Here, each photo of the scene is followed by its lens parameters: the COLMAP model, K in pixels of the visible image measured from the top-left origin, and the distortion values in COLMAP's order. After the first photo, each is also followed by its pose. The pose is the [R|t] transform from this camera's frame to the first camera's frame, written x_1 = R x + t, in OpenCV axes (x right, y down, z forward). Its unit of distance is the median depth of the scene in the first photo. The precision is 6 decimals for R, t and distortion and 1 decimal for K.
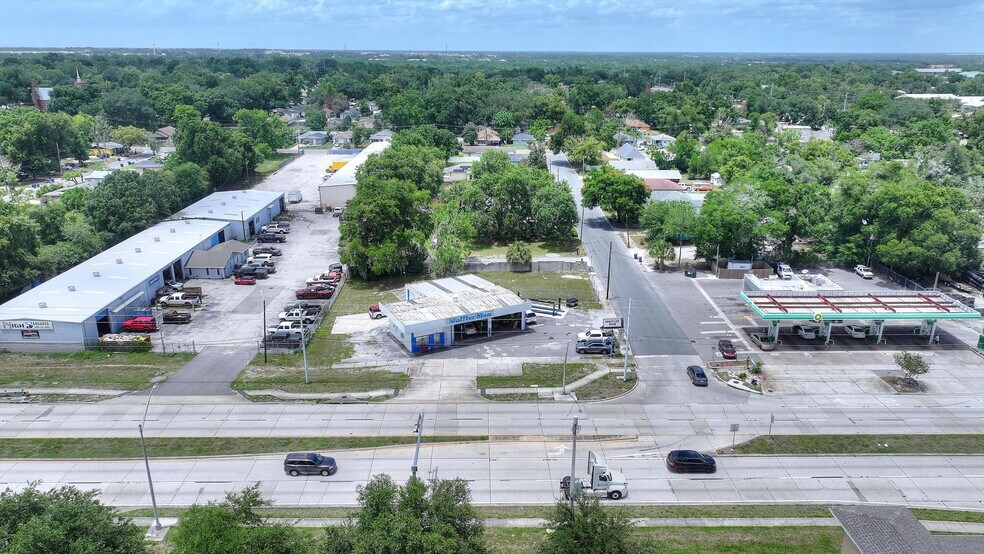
lens RADIAL K [[689.3, 0, 496.3], [0, 689.3, 273.6], [0, 0, 1]] dist [-0.003342, 0.021082]
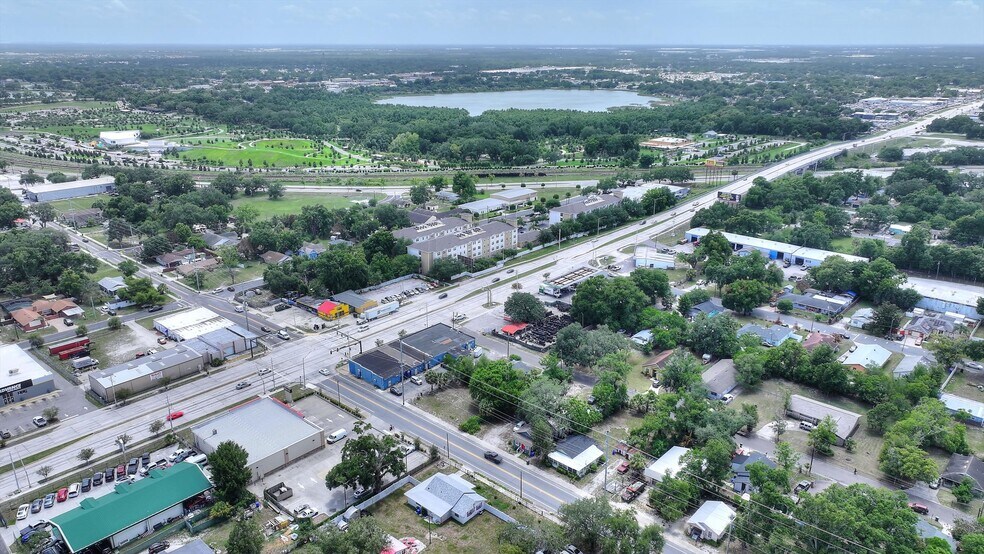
lens RADIAL K [[689.3, 0, 496.3], [0, 689.3, 273.6], [0, 0, 1]] dist [-0.003342, 0.021082]
pose [[-0.676519, 0.230739, -0.699343, 2.742998], [-0.232831, 0.833917, 0.500372, -1.353449], [0.698650, 0.501340, -0.510438, 2.195333]]
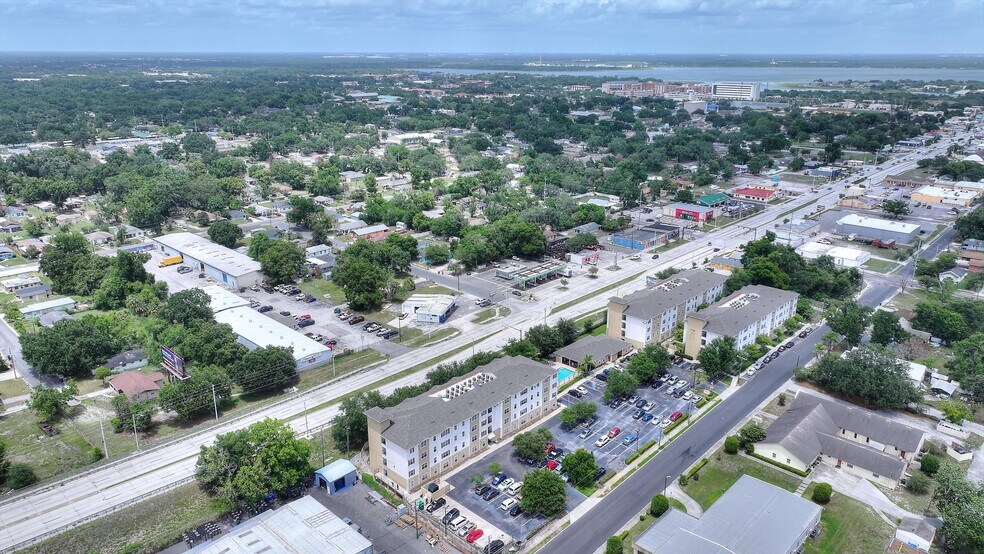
lens RADIAL K [[689.3, 0, 496.3], [0, 689.3, 273.6], [0, 0, 1]] dist [-0.003342, 0.021082]
pose [[0.697801, -0.225748, 0.679788, -1.626376], [0.223985, 0.970215, 0.092273, -0.252605], [-0.680371, 0.087874, 0.727580, -1.061738]]
